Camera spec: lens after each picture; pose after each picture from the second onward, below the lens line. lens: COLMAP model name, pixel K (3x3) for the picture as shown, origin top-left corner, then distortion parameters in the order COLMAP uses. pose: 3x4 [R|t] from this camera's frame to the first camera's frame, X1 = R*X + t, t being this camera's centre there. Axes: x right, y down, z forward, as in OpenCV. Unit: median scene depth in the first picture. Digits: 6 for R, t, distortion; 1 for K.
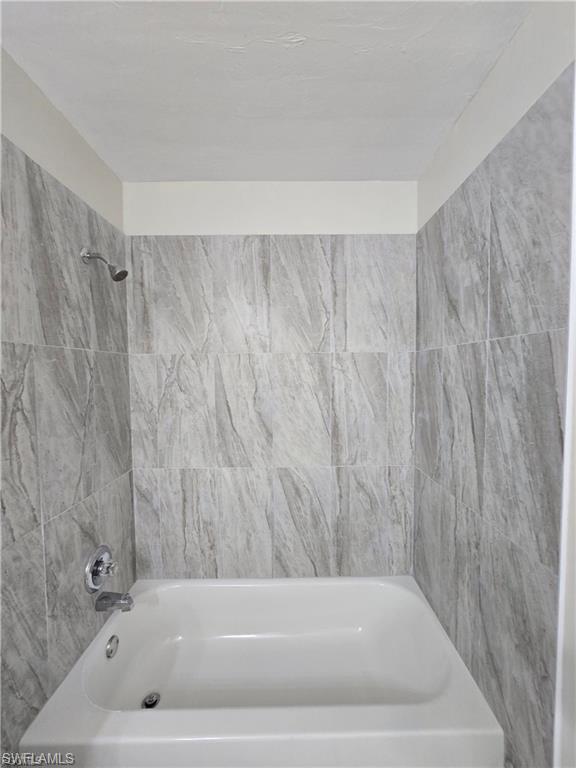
lens RADIAL K [[315.3, 0, 292.3], [0, 315.3, 386.3], [0, 0, 1]] dist [-0.008760, 0.003902]
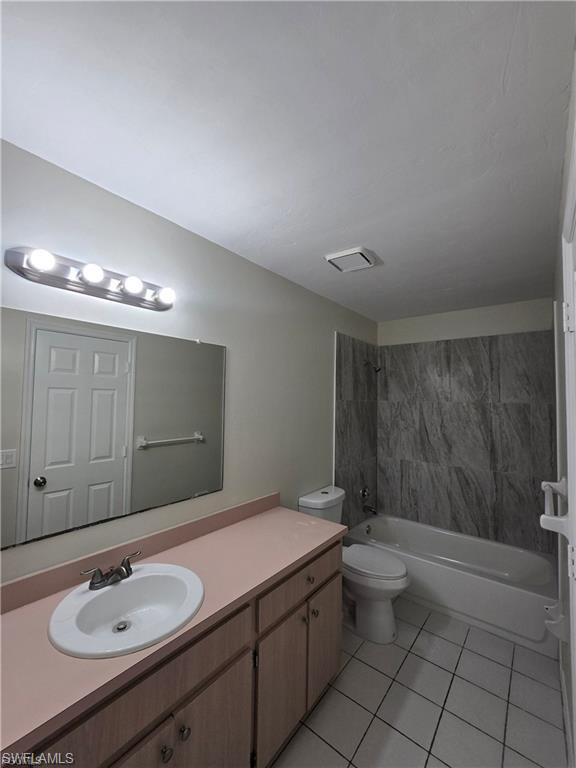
lens RADIAL K [[315.3, 0, 292.3], [0, 315.3, 386.3], [0, 0, 1]] dist [-0.008760, 0.003902]
pose [[0.778389, -0.004093, -0.627768, 0.360823], [-0.051539, 0.996186, -0.070400, -0.020039], [0.625663, 0.087153, 0.775210, -1.001669]]
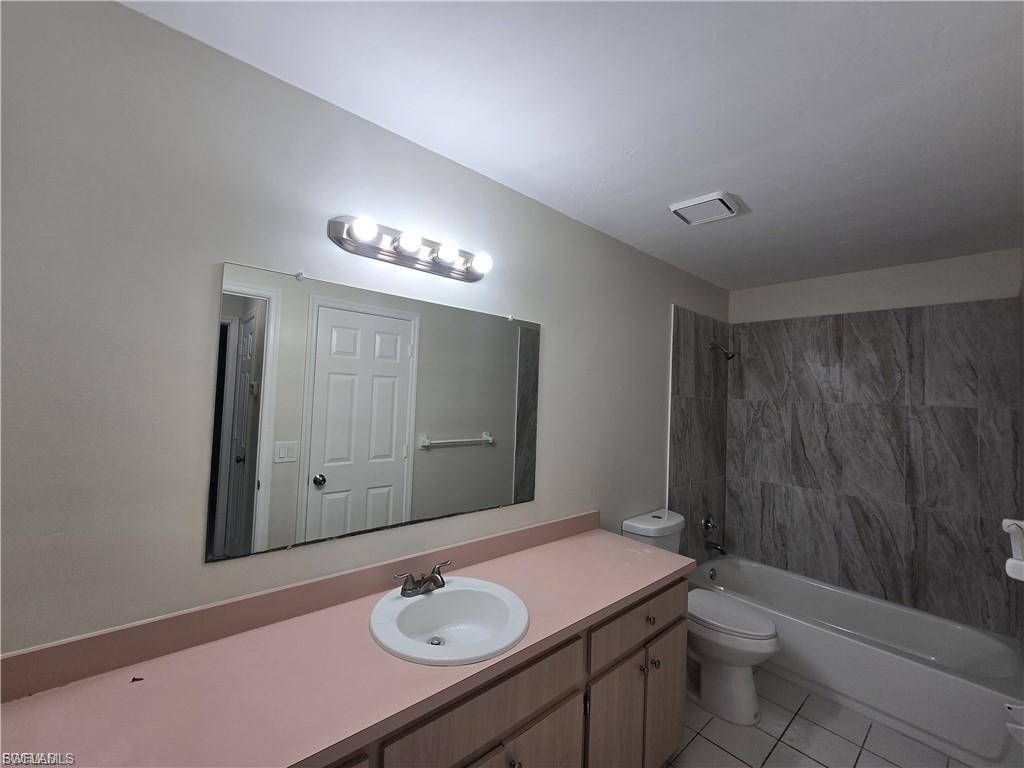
lens RADIAL K [[420.3, 0, 514.5], [0, 420.3, 379.3], [0, 0, 1]] dist [-0.008760, 0.003902]
pose [[0.656546, 0.007832, -0.754245, 0.339073], [-0.081143, 0.994877, -0.060303, 0.009374], [0.749908, 0.100793, 0.653818, -1.123107]]
